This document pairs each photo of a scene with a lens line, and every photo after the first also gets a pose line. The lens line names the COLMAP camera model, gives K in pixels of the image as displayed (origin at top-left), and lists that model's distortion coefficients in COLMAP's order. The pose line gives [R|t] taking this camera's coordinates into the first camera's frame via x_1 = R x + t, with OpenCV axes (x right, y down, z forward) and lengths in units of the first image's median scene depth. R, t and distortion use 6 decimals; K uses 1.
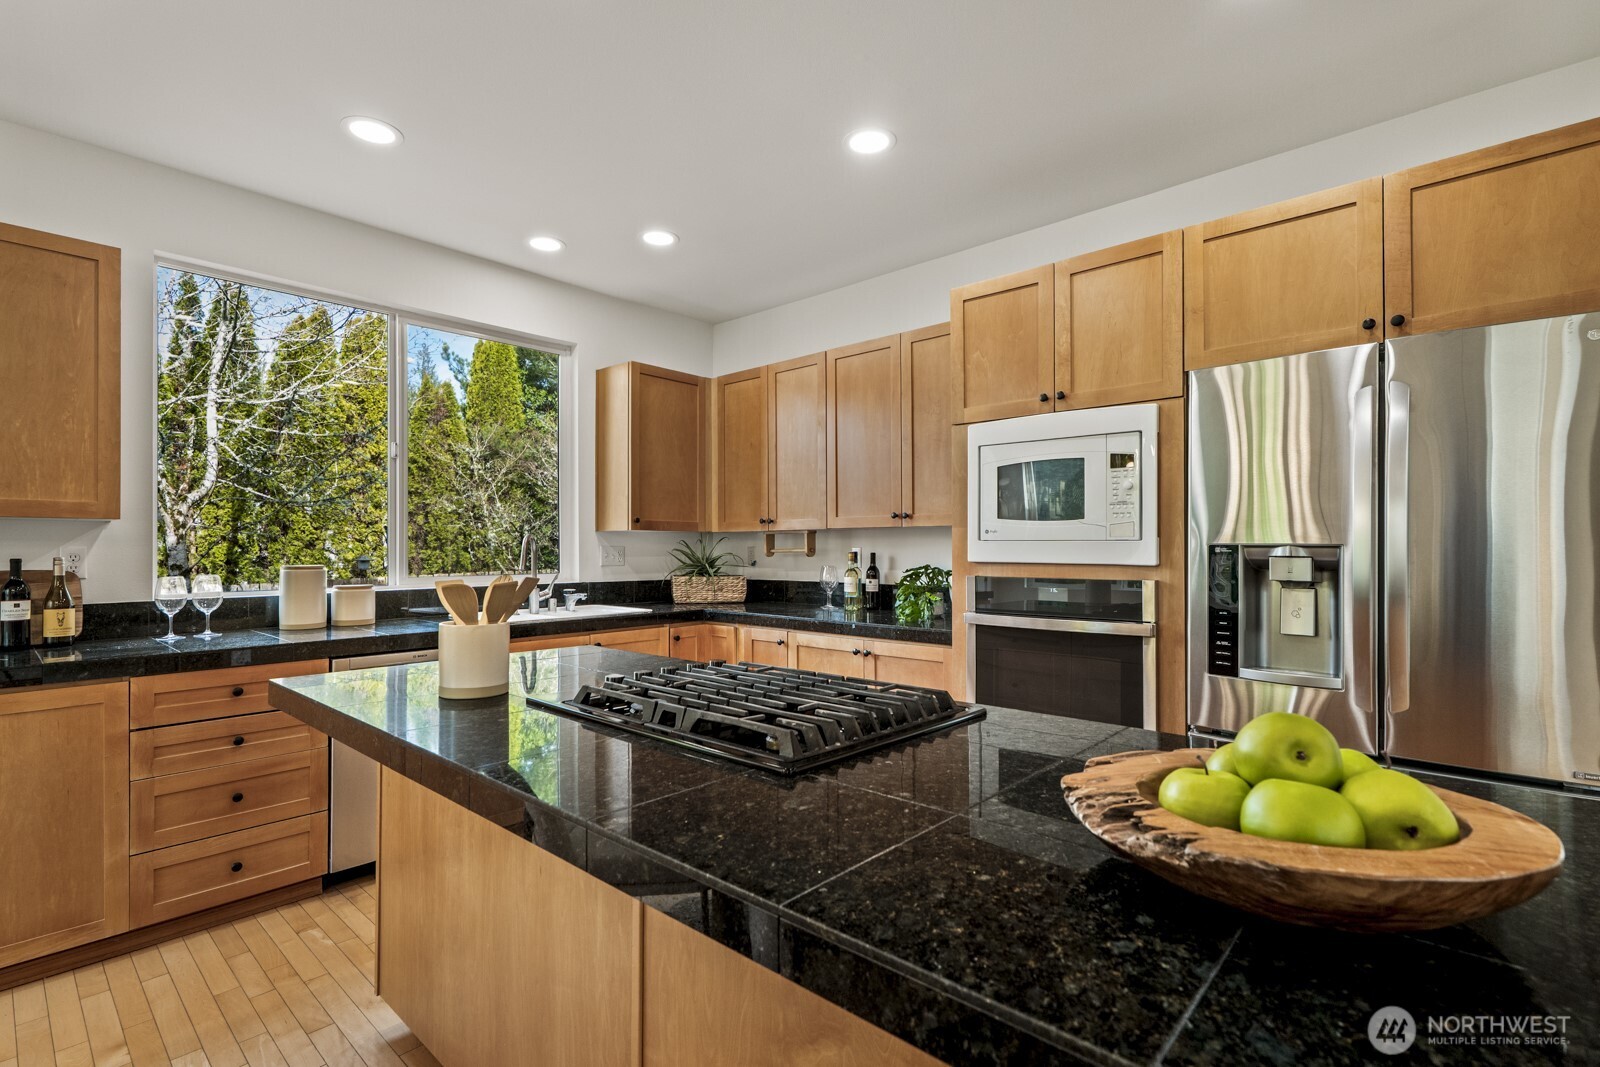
lens RADIAL K [[742.6, 0, 795.4], [0, 742.6, 538.5], [0, 0, 1]] dist [0.003324, -0.000239]
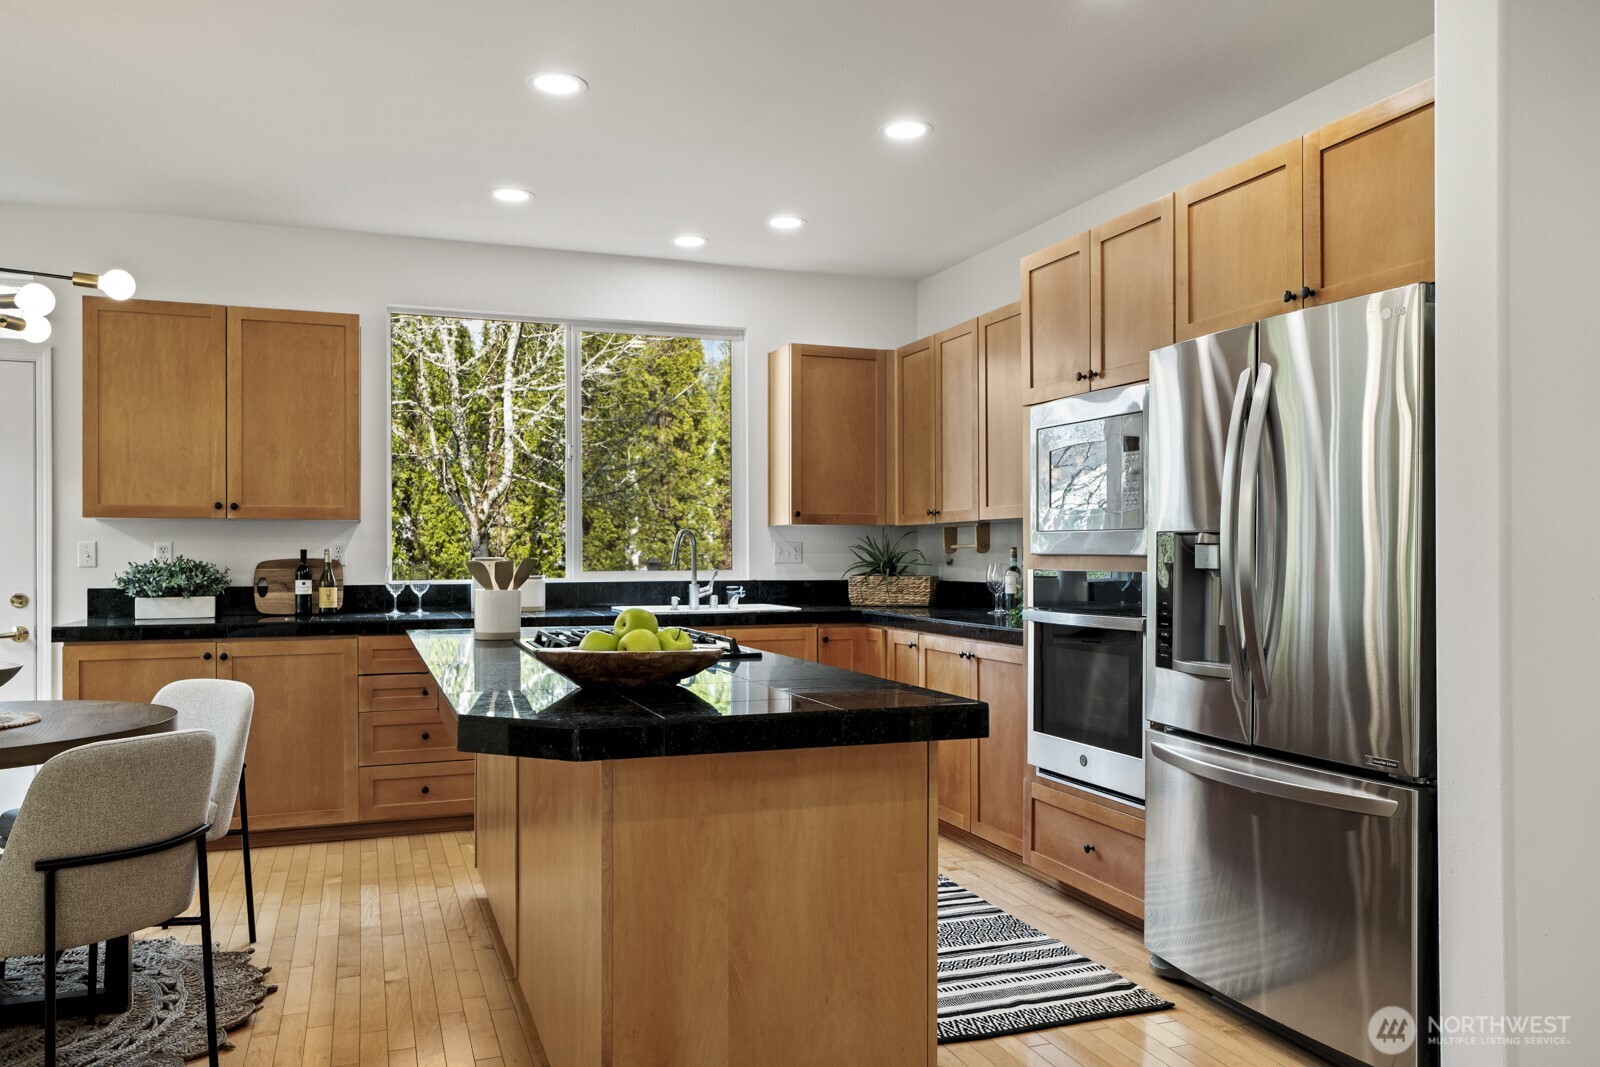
lens RADIAL K [[1156.6, 0, 789.7], [0, 1156.6, 544.4], [0, 0, 1]] dist [0.003894, 0.001461]
pose [[0.889086, -0.002440, -0.457733, 0.471104], [0.004885, 0.999979, 0.004158, 0.008447], [0.457714, -0.005933, 0.889080, -0.315083]]
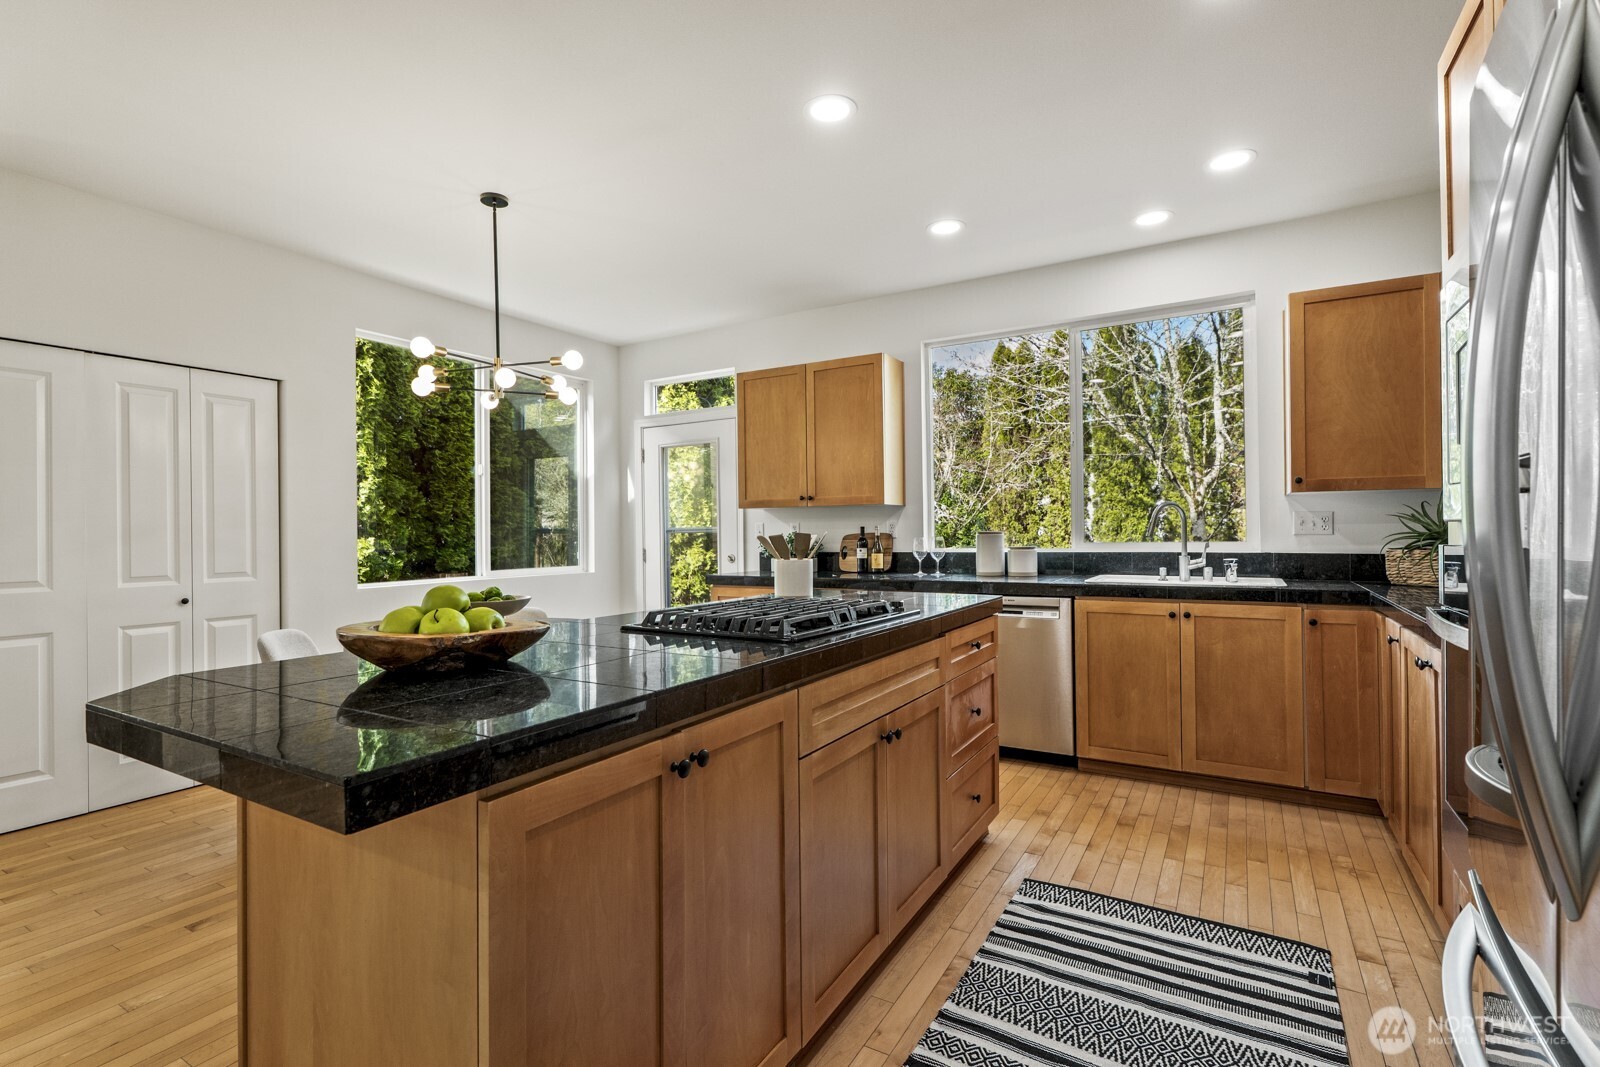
lens RADIAL K [[742.6, 0, 790.9], [0, 742.6, 529.9], [0, 0, 1]] dist [0.003324, -0.000239]
pose [[0.197605, -0.003792, -0.980274, 0.532060], [0.022754, 0.999741, 0.000720, 0.019394], [0.980018, -0.022447, 0.197640, 0.282872]]
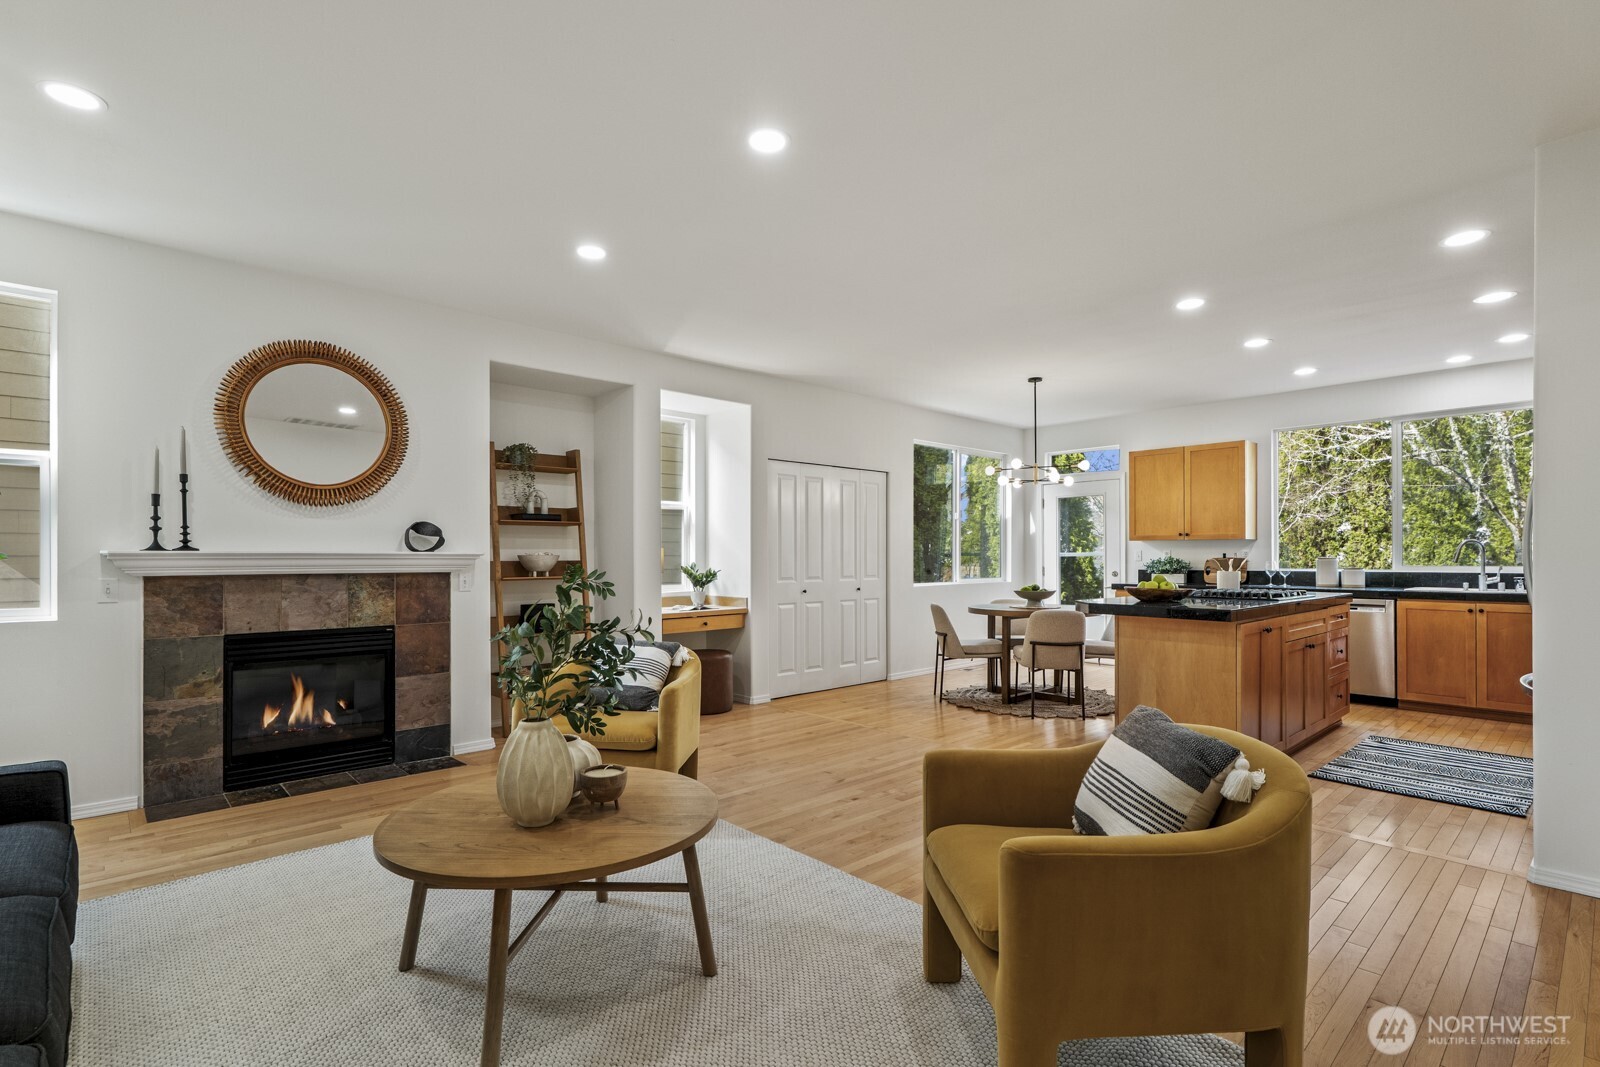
lens RADIAL K [[742.6, 0, 792.5], [0, 742.6, 555.6], [0, 0, 1]] dist [0.003324, -0.000239]
pose [[-0.094533, 0.002175, -0.995519, 1.311594], [0.014053, 0.999901, 0.000850, 0.006258], [0.995423, -0.013910, -0.094554, -0.266495]]
